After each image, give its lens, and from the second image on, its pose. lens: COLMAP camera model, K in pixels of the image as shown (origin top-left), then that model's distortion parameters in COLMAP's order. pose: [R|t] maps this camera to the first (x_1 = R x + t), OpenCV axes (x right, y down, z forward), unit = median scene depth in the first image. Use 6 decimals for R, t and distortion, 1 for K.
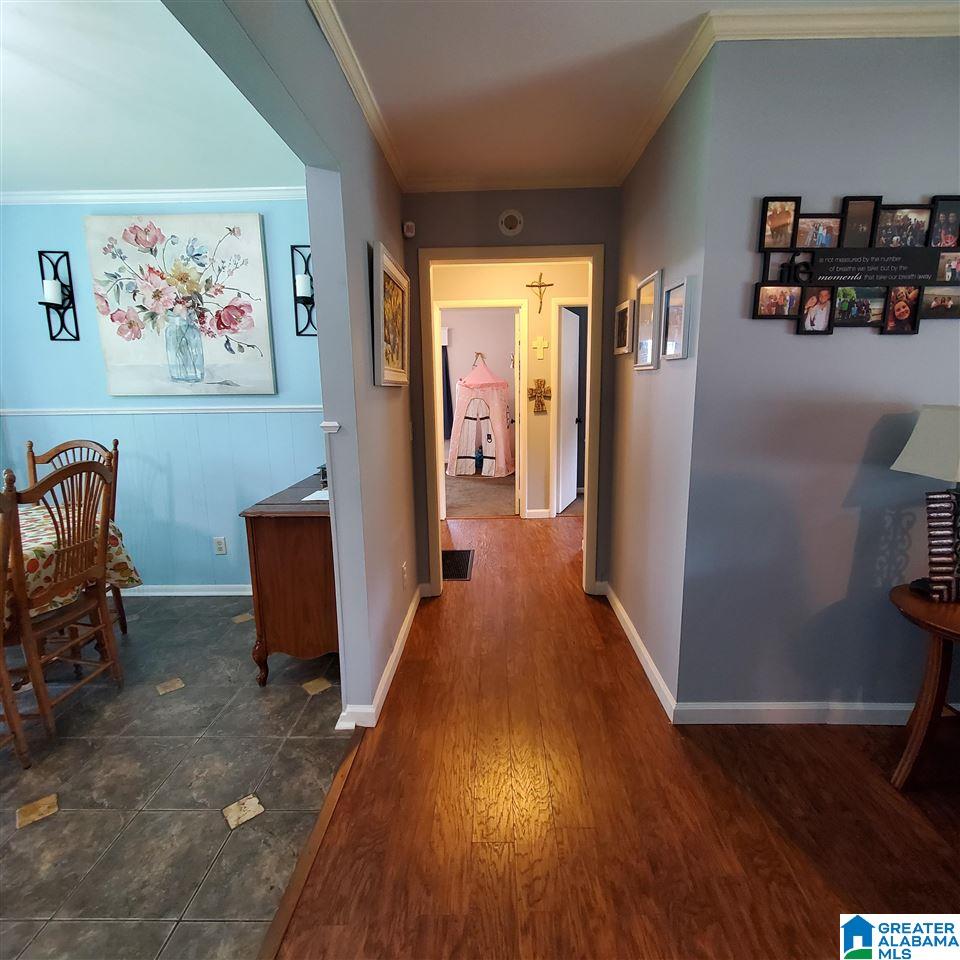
lens RADIAL K [[504.0, 0, 487.4], [0, 504.0, 473.3], [0, 0, 1]] dist [0.004034, -0.001250]
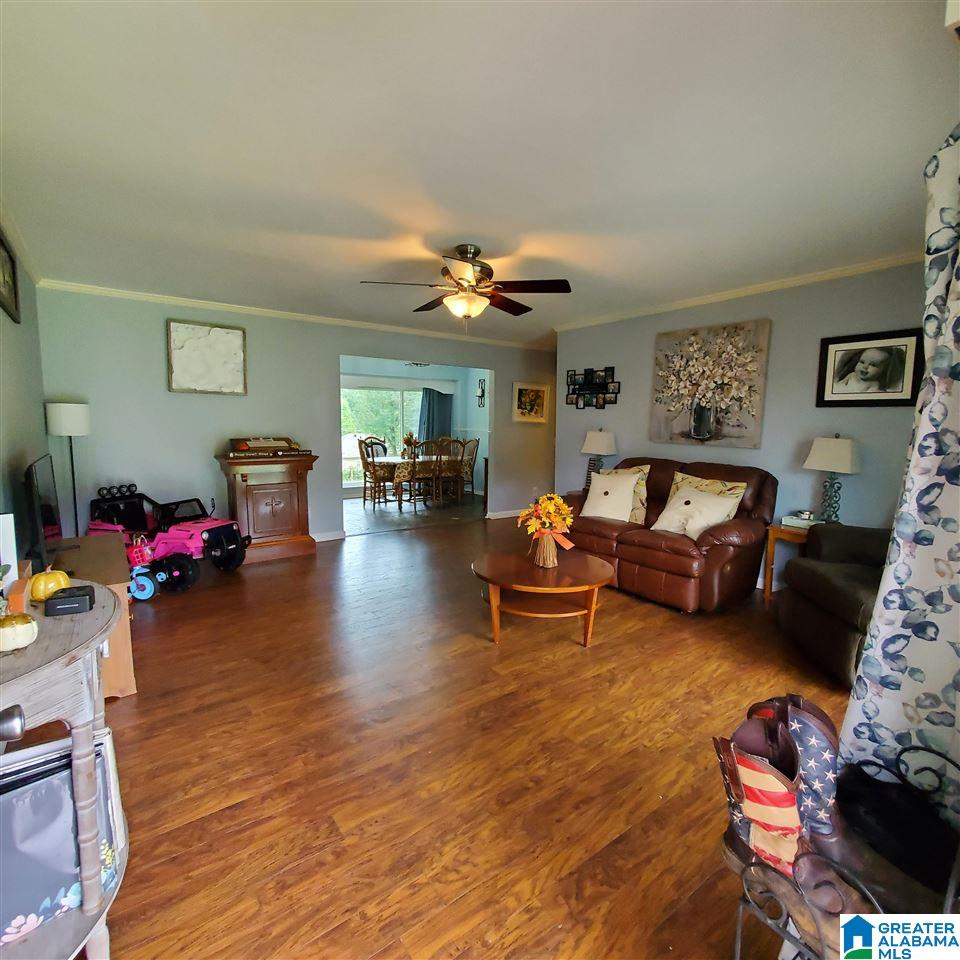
lens RADIAL K [[504.0, 0, 487.4], [0, 504.0, 473.3], [0, 0, 1]] dist [0.004034, -0.001250]
pose [[0.605401, 0.097587, -0.789915, 2.935777], [-0.158176, 0.987411, 0.000758, 0.233960], [0.780045, 0.124487, 0.613216, -1.445446]]
